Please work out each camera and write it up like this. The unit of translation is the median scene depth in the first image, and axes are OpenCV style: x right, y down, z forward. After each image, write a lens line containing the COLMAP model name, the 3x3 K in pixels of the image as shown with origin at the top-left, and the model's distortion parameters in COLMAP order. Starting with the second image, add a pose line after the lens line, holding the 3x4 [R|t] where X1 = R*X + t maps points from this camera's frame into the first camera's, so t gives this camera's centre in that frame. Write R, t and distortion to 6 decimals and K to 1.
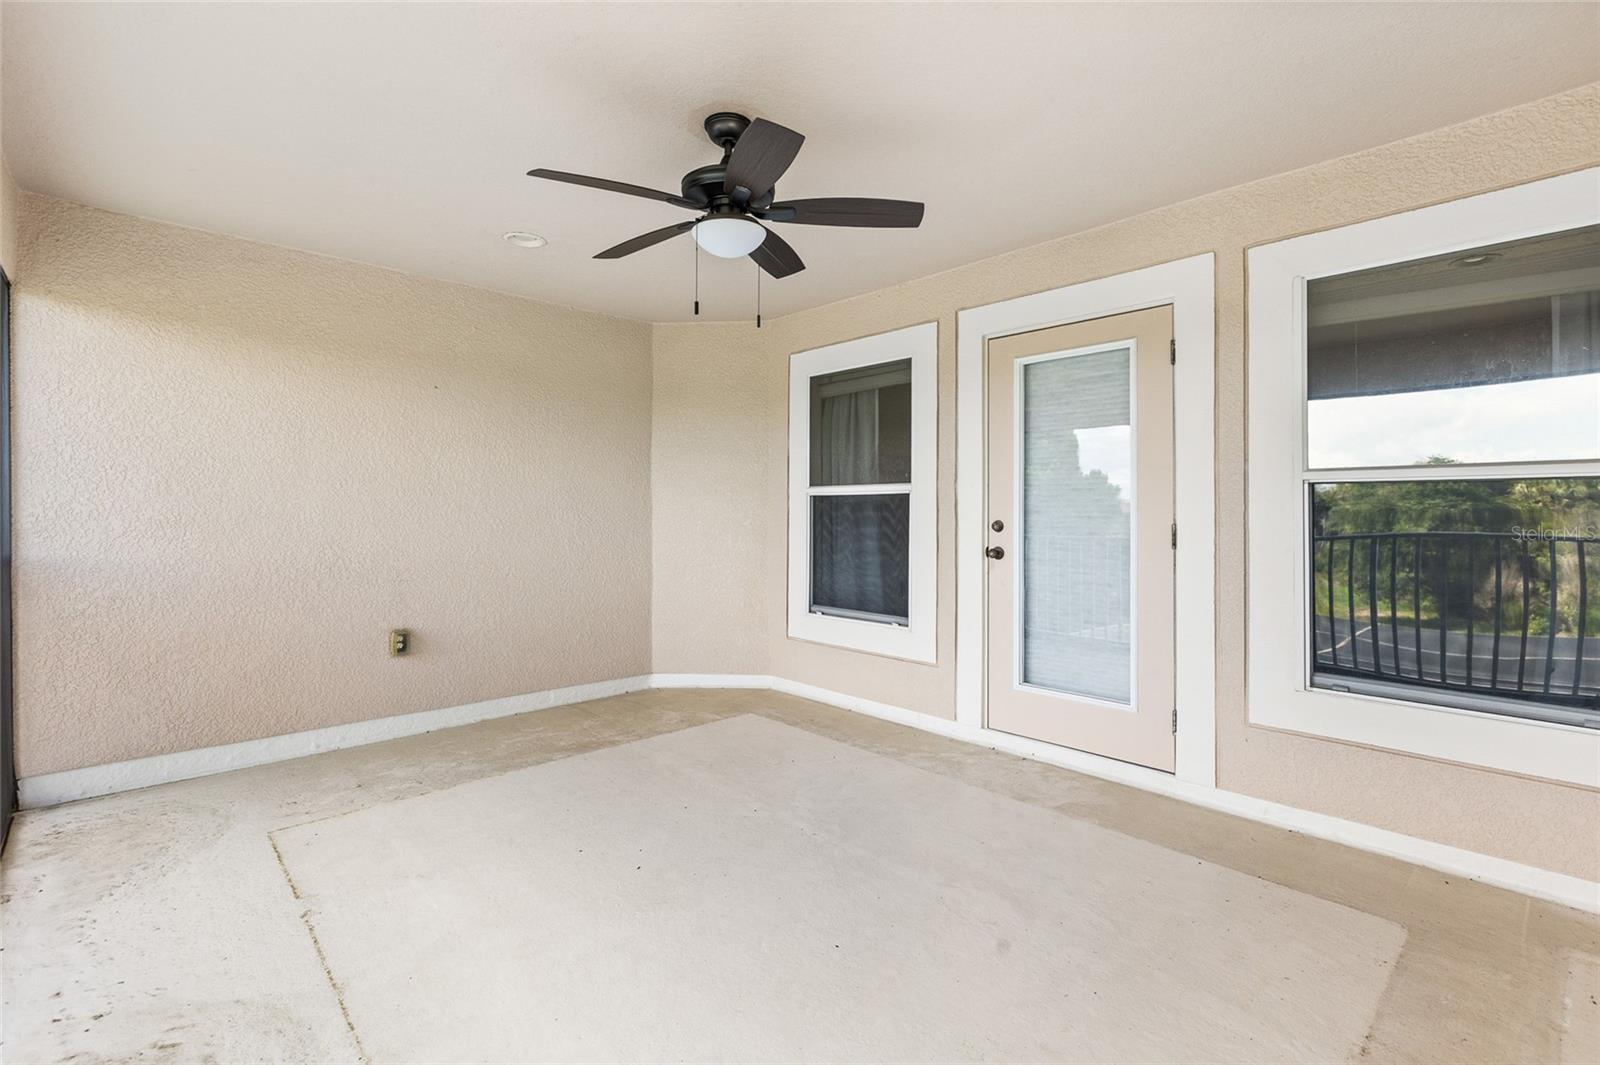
lens RADIAL K [[737.7, 0, 792.4], [0, 737.7, 515.0], [0, 0, 1]] dist [0.004228, 0.000495]
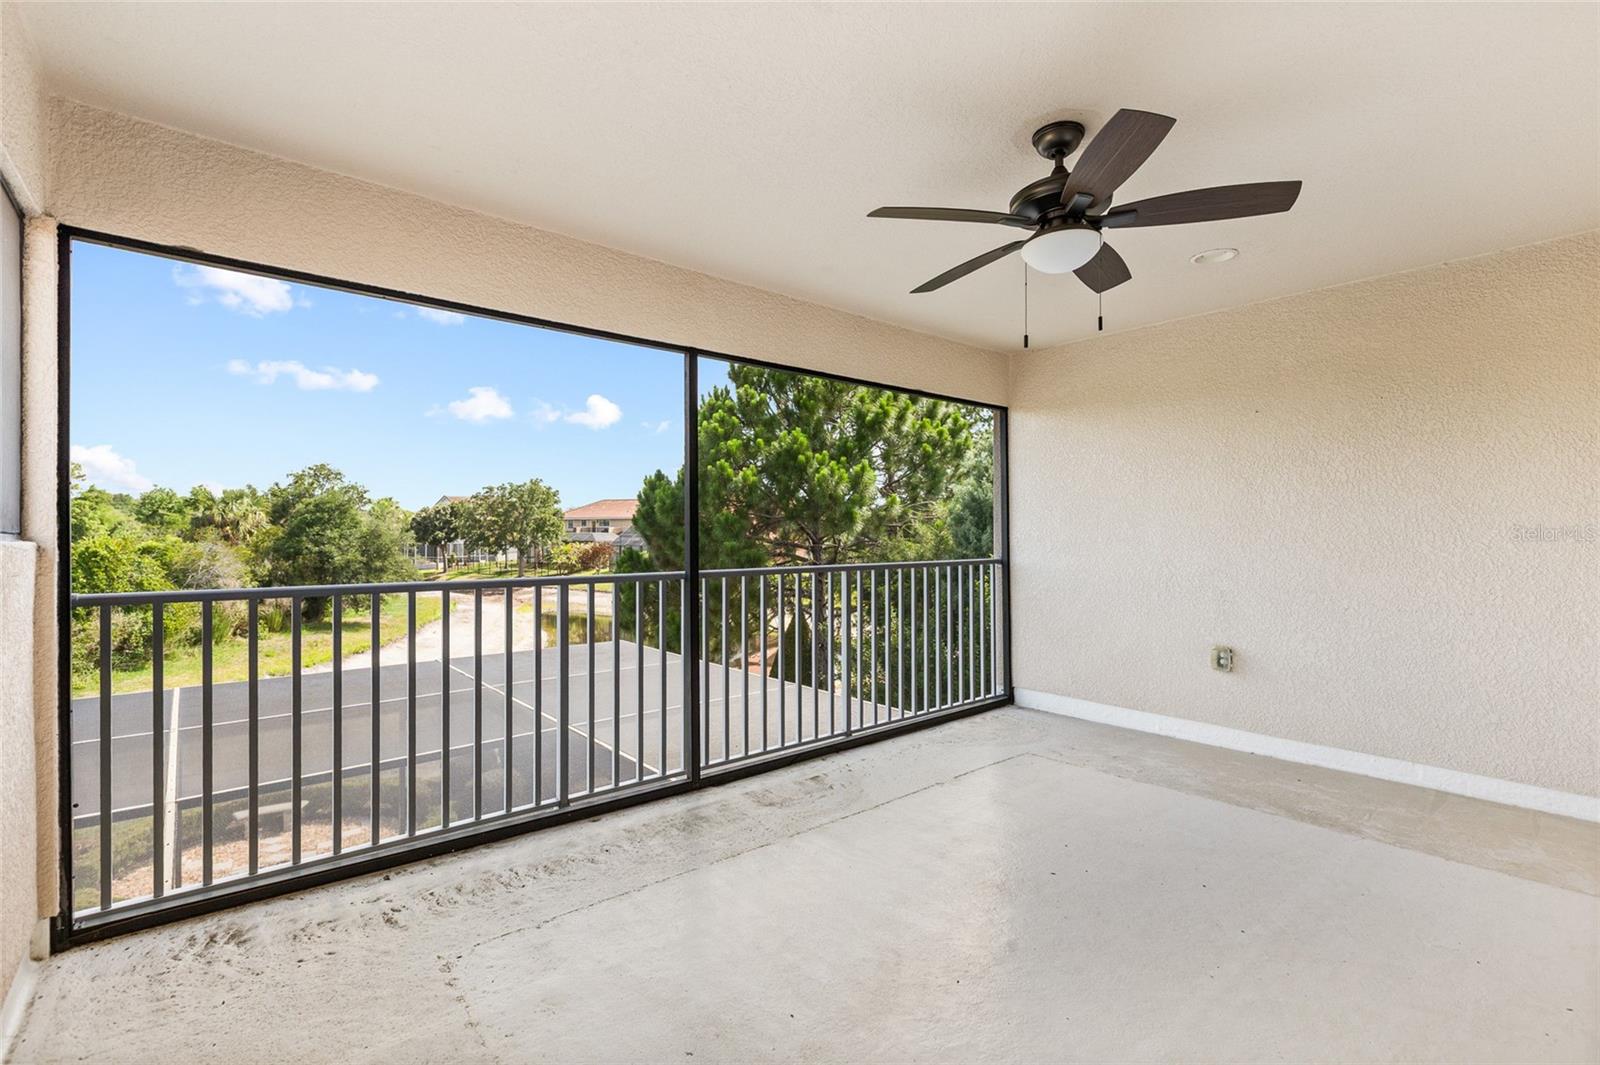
lens RADIAL K [[715.8, 0, 800.0], [0, 715.8, 532.5], [0, 0, 1]] dist [0.003596, 0.000420]
pose [[-0.052447, -0.004483, -0.998614, 0.654598], [-0.000298, 0.999990, -0.004474, -0.006399], [0.998624, 0.000063, -0.052447, 0.537490]]
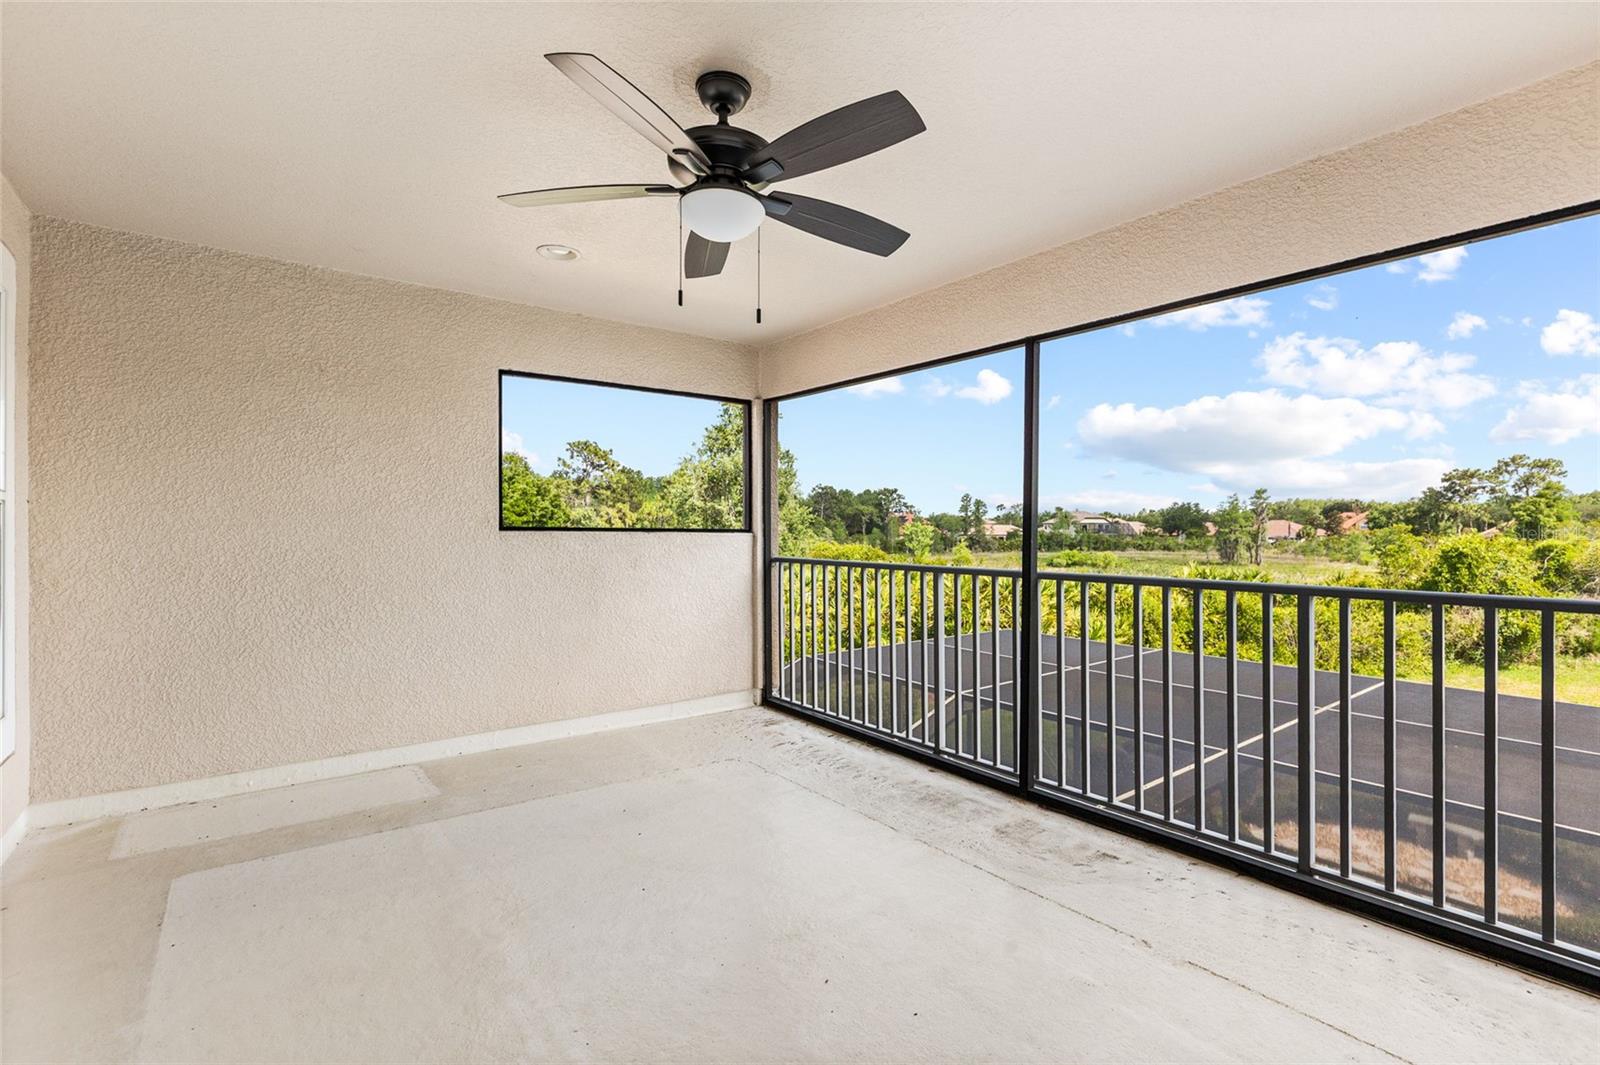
lens RADIAL K [[715.8, 0, 800.0], [0, 715.8, 532.5], [0, 0, 1]] dist [0.003596, 0.000420]
pose [[-0.996349, -0.003801, 0.085284, -0.191294], [-0.003569, 0.999990, 0.002868, -0.008920], [-0.085294, 0.002553, -0.996353, 1.387147]]
